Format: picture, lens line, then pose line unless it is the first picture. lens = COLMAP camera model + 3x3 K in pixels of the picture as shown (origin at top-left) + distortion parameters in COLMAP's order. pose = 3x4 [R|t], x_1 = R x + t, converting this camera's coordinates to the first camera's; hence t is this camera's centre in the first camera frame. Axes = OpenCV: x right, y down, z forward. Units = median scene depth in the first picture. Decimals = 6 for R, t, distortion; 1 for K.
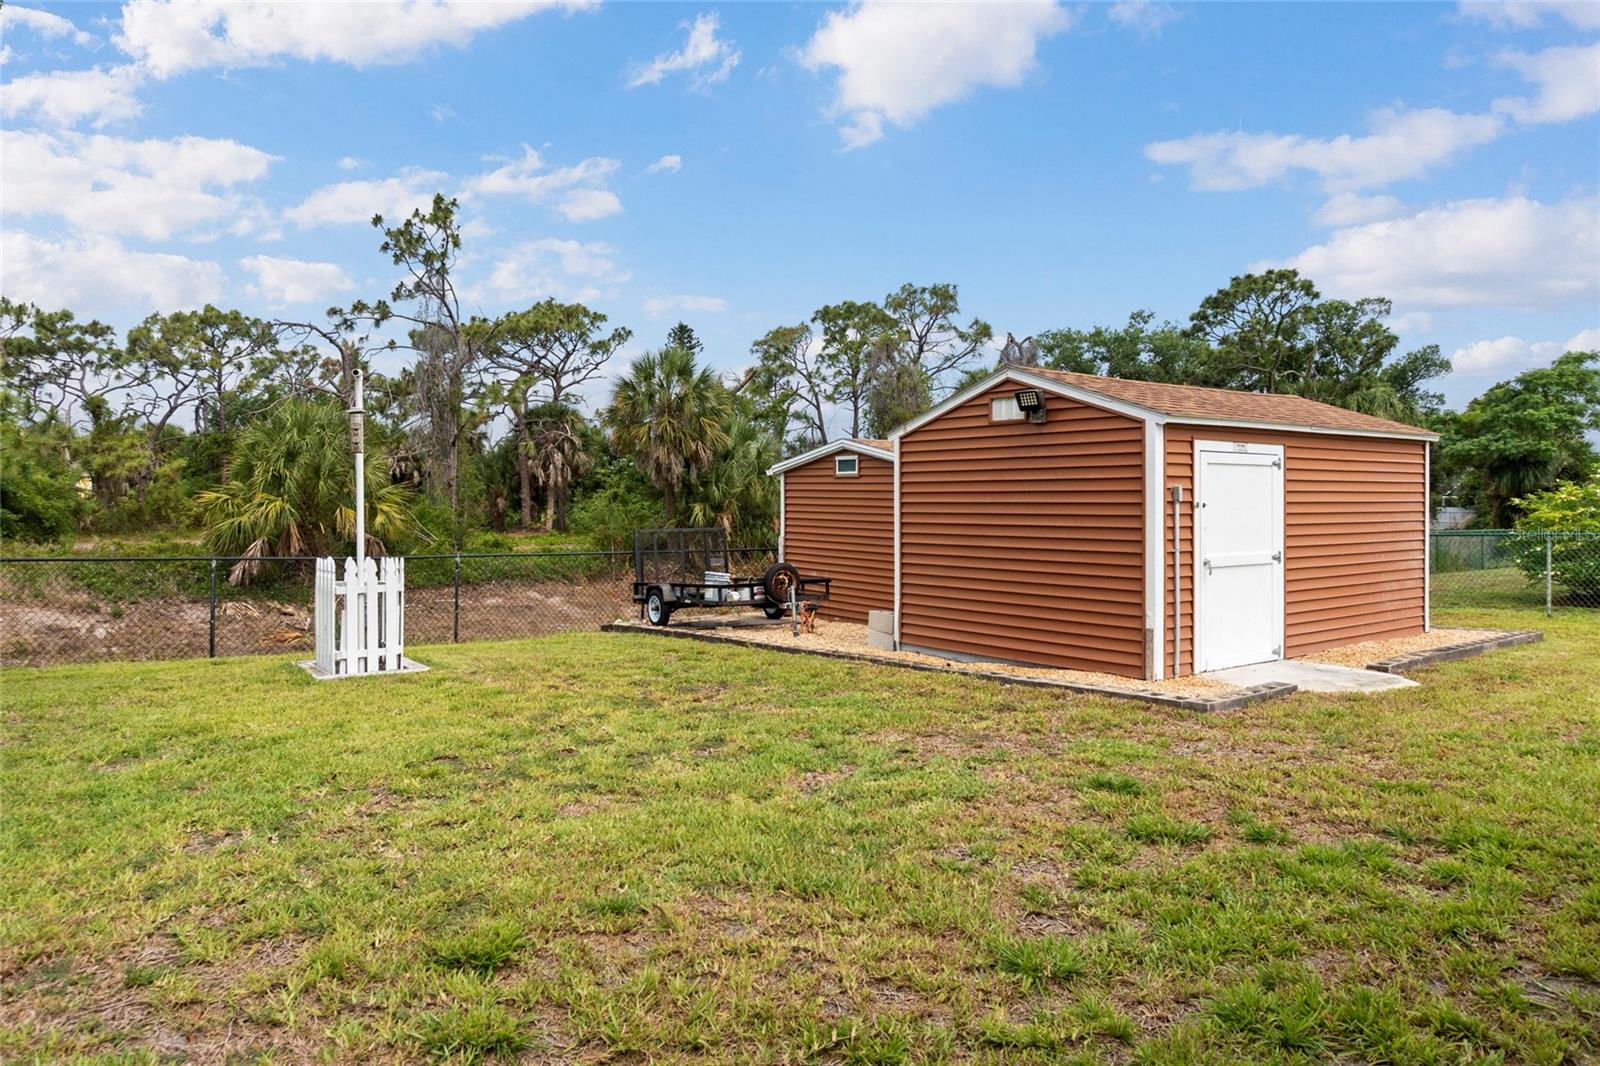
lens RADIAL K [[1075.5, 0, 803.6], [0, 1075.5, 519.7], [0, 0, 1]] dist [-0.025134, -0.001932]
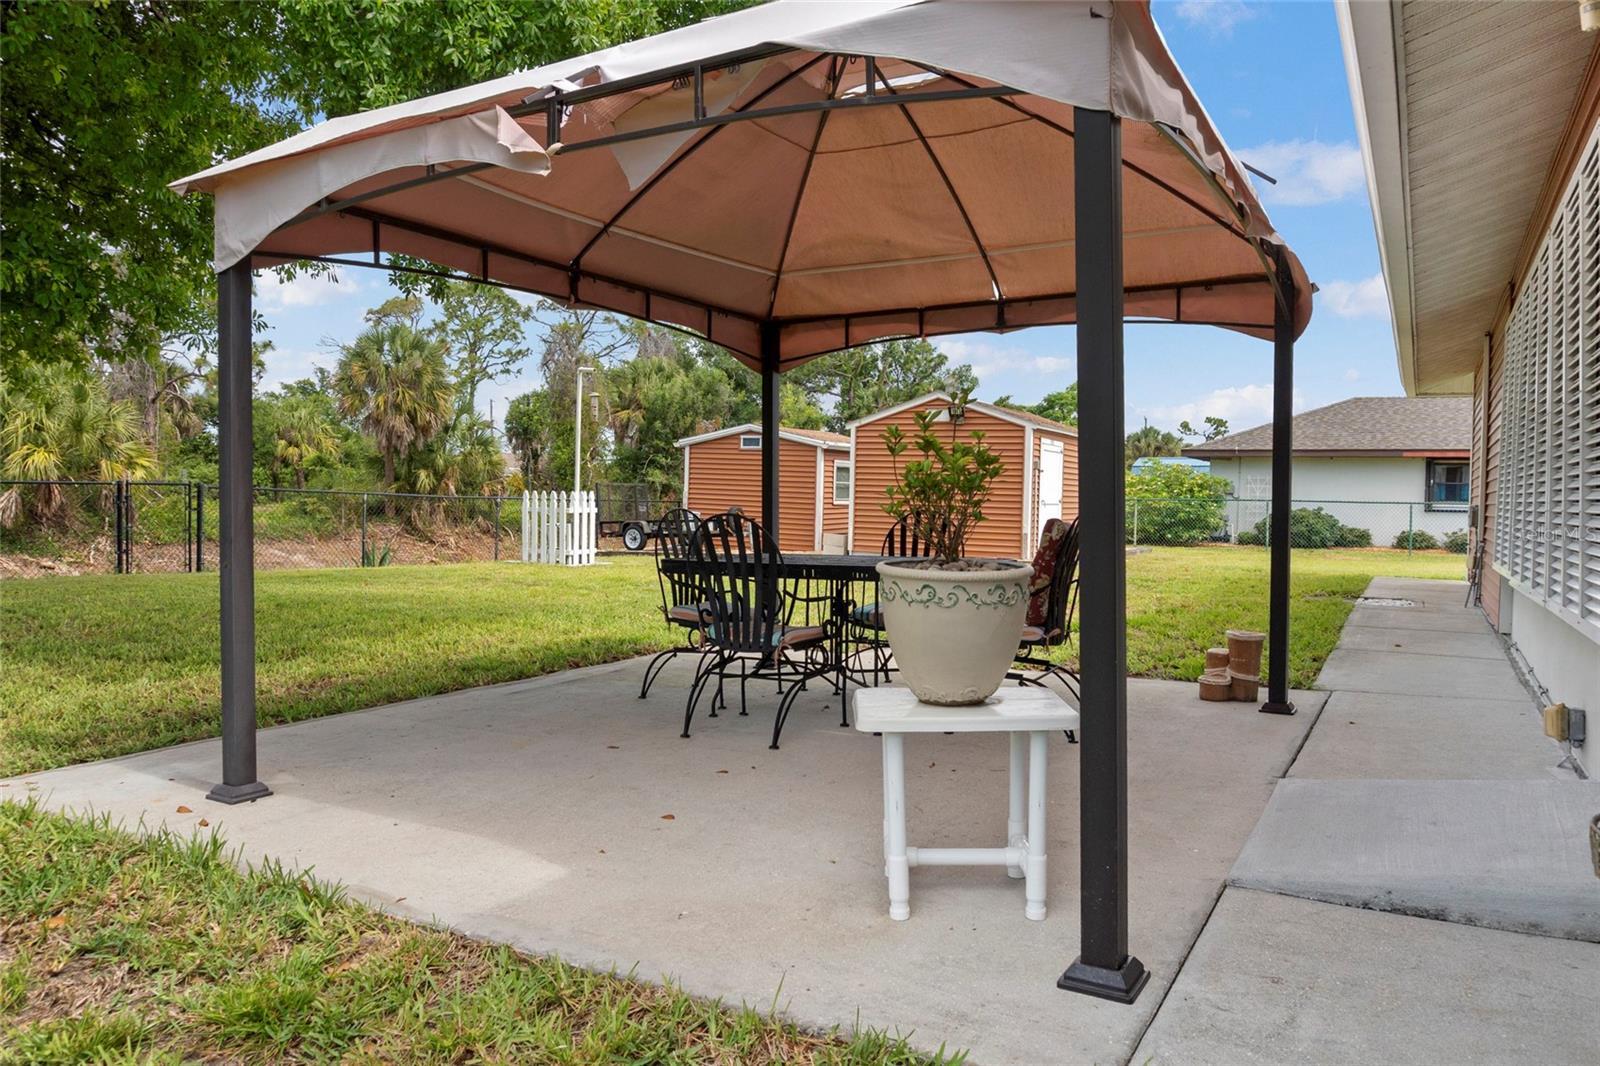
lens RADIAL K [[1075.5, 0, 803.6], [0, 1075.5, 519.7], [0, 0, 1]] dist [-0.025134, -0.001932]
pose [[0.911631, 0.014845, 0.410742, -0.197363], [-0.021575, 0.999698, 0.011755, 0.014308], [-0.410443, -0.019578, 0.911676, -0.141047]]
